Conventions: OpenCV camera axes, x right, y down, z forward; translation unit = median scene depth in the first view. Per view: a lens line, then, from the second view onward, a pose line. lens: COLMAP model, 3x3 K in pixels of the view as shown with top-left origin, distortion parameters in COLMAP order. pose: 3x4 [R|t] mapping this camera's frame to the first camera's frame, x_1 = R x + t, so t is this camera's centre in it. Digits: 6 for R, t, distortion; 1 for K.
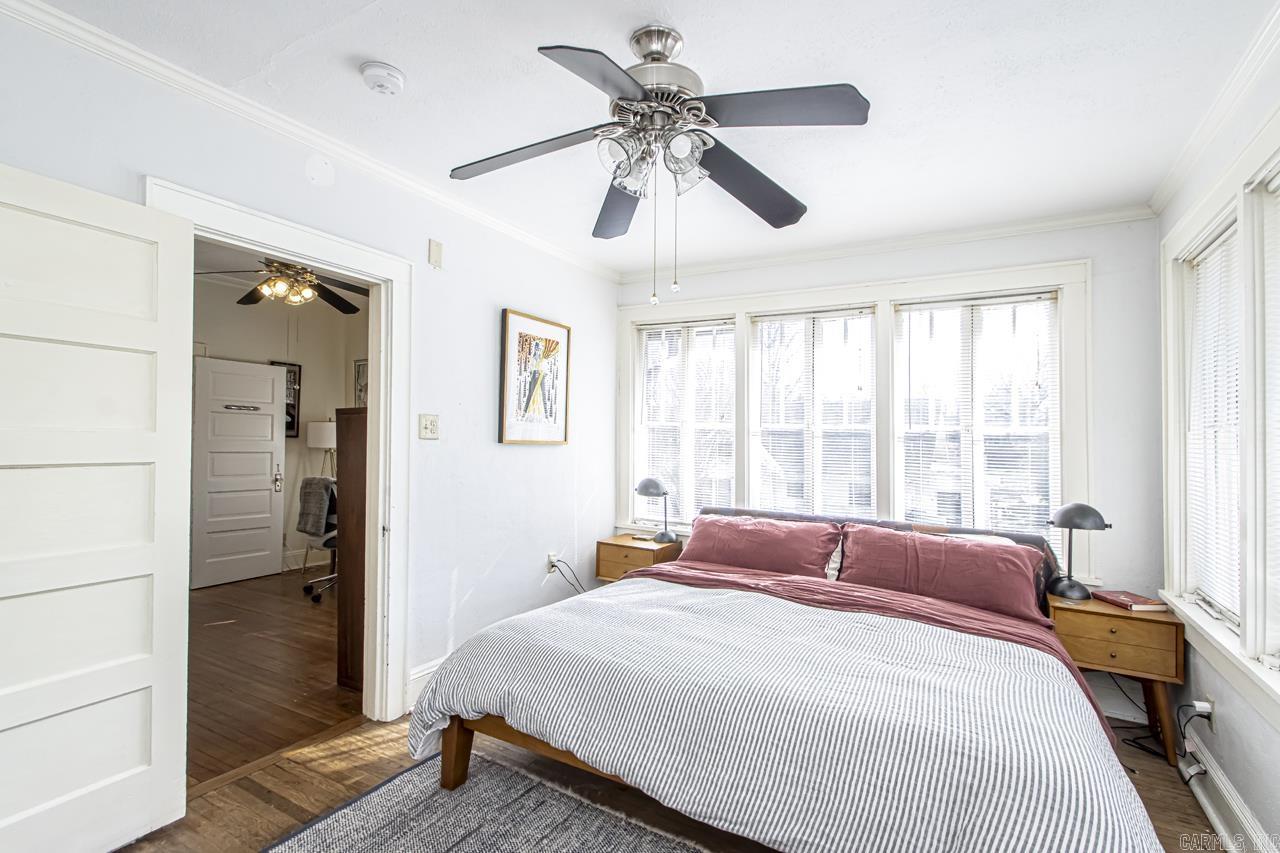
lens RADIAL K [[602.2, 0, 643.2], [0, 602.2, 422.6], [0, 0, 1]] dist [0.036052, -0.020617]
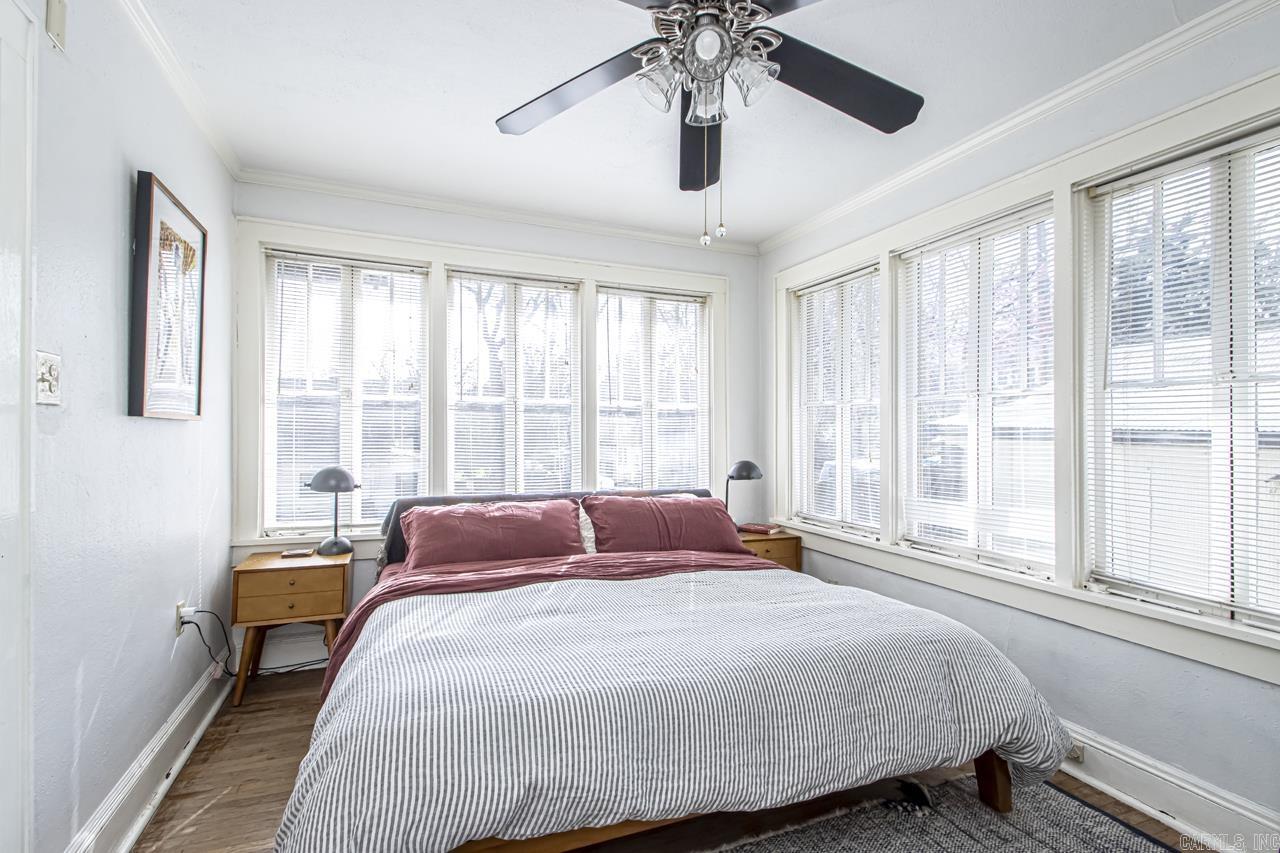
lens RADIAL K [[615.4, 0, 640.0], [0, 615.4, 426.5], [0, 0, 1]] dist [0.021630, -0.000093]
pose [[0.620350, -0.012951, 0.784218, -0.405851], [-0.015163, 0.999479, 0.028500, 0.018969], [-0.784178, -0.029571, 0.619830, 0.296576]]
